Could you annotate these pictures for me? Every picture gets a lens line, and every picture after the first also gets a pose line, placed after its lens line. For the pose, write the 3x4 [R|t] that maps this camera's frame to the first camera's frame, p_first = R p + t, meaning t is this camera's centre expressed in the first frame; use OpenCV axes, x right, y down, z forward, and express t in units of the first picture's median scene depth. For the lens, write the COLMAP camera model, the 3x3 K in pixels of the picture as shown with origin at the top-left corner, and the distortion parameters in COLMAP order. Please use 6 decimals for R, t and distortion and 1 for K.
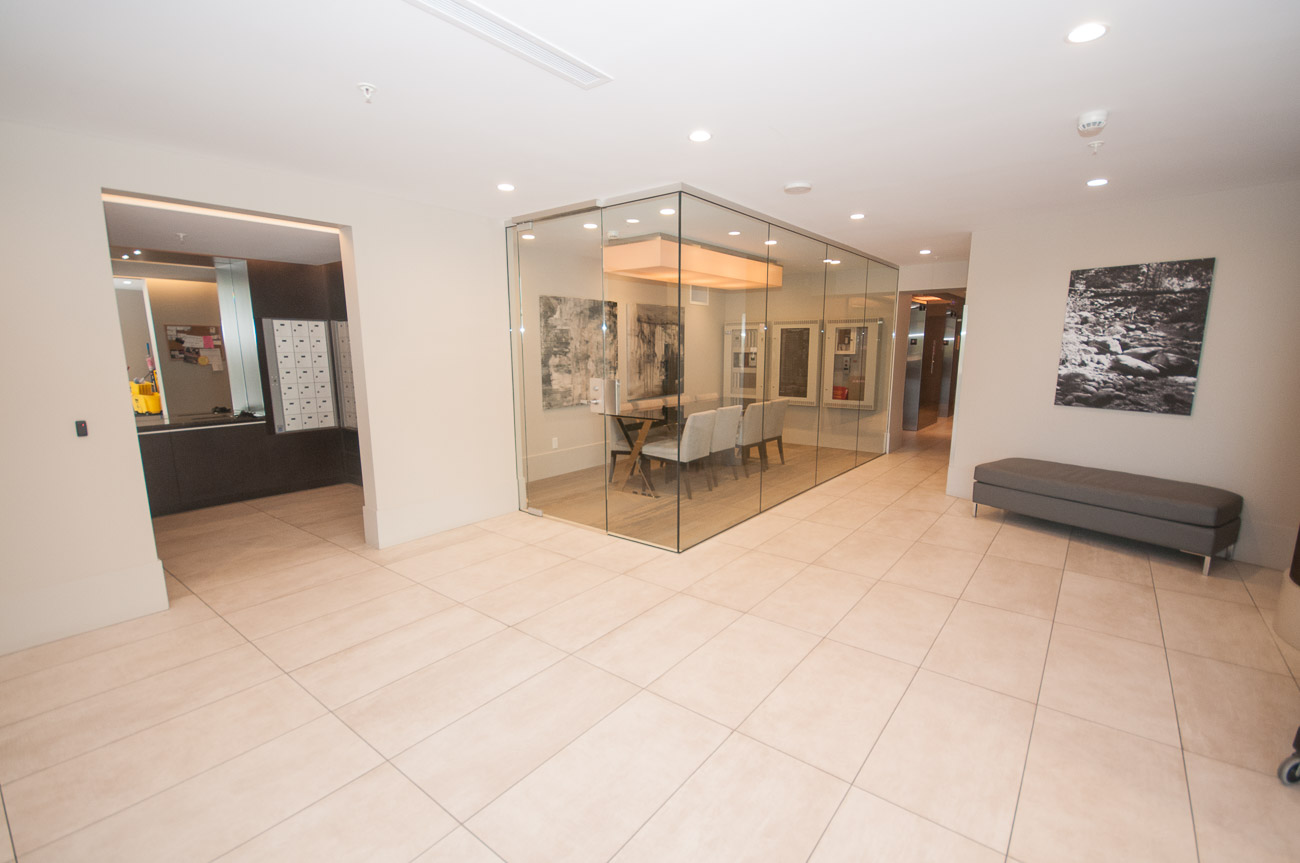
lens RADIAL K [[577.9, 0, 651.4], [0, 577.9, 434.5], [0, 0, 1]] dist [-0.001801, -0.000144]
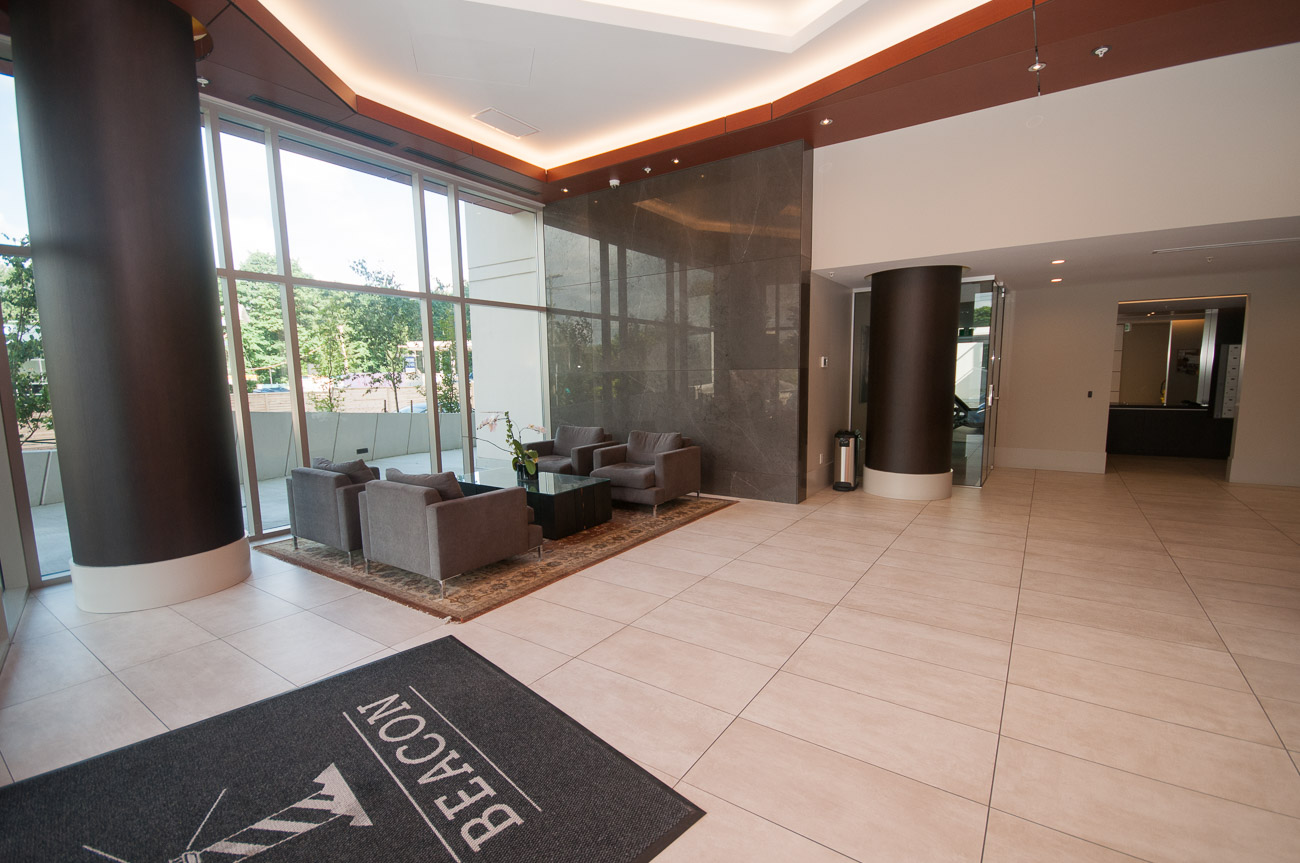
lens RADIAL K [[577.9, 0, 651.7], [0, 577.9, 436.4], [0, 0, 1]] dist [-0.001801, -0.000144]
pose [[0.058140, 0.121583, -0.990877, 0.778791], [-0.154591, 0.981680, 0.111384, 0.103132], [0.986266, 0.146704, 0.075870, -0.571974]]
